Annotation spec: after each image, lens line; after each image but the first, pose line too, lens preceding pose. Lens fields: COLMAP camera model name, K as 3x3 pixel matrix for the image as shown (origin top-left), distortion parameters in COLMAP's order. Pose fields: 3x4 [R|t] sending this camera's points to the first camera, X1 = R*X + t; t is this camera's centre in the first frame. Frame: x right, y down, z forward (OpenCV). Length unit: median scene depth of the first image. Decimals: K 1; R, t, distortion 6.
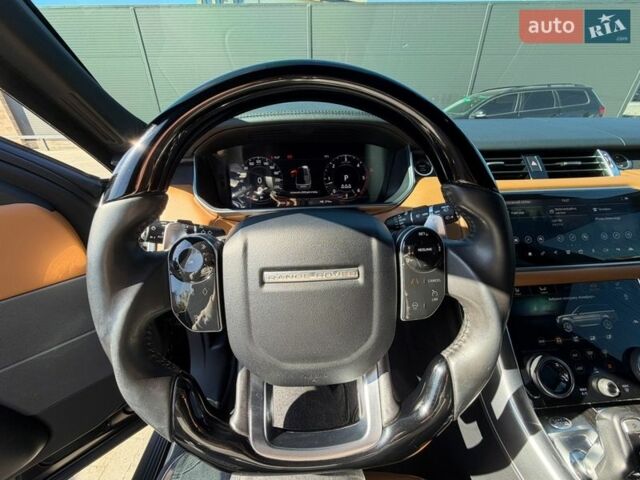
lens RADIAL K [[256.9, 0, 320.3], [0, 256.9, 238.6], [0, 0, 1]] dist [0.000874, 0.000187]
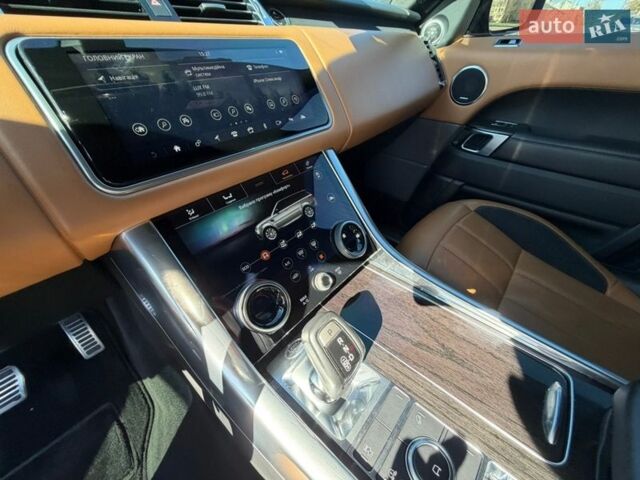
lens RADIAL K [[255.1, 0, 315.0], [0, 255.1, 238.0], [0, 0, 1]] dist [0.003108, 0.000256]
pose [[0.726454, -0.413429, 0.548946, 0.611847], [0.305380, 0.909802, 0.281075, 0.174692], [-0.615637, -0.036551, 0.787182, 0.308897]]
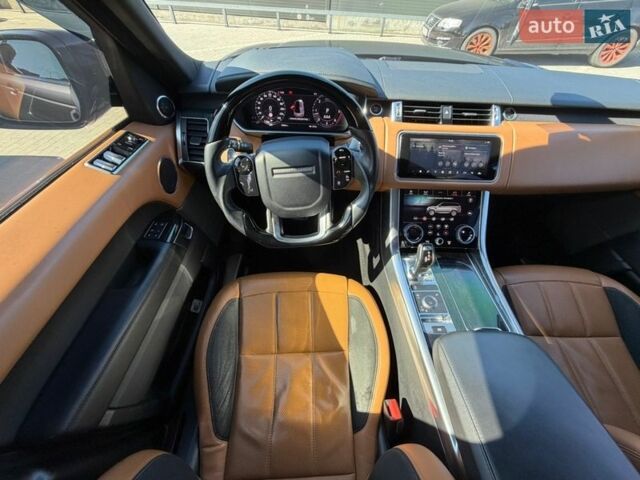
lens RADIAL K [[253.4, 0, 319.7], [0, 253.4, 242.0], [0, 0, 1]] dist [0.000948, -0.000101]
pose [[0.996371, 0.084905, -0.005941, 0.159520], [-0.077130, 0.930231, 0.358778, -0.060266], [0.035988, -0.357018, 0.933404, -0.823443]]
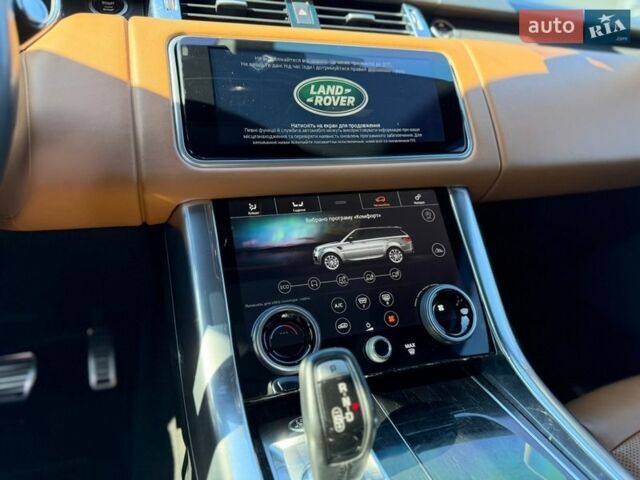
lens RADIAL K [[458.1, 0, 318.7], [0, 458.1, 241.3], [0, 0, 1]] dist [0.001971, -0.001562]
pose [[0.964978, -0.038279, 0.259522, 0.637571], [0.053965, 0.997104, -0.053588, 0.336966], [-0.256719, 0.065716, 0.964249, -0.009051]]
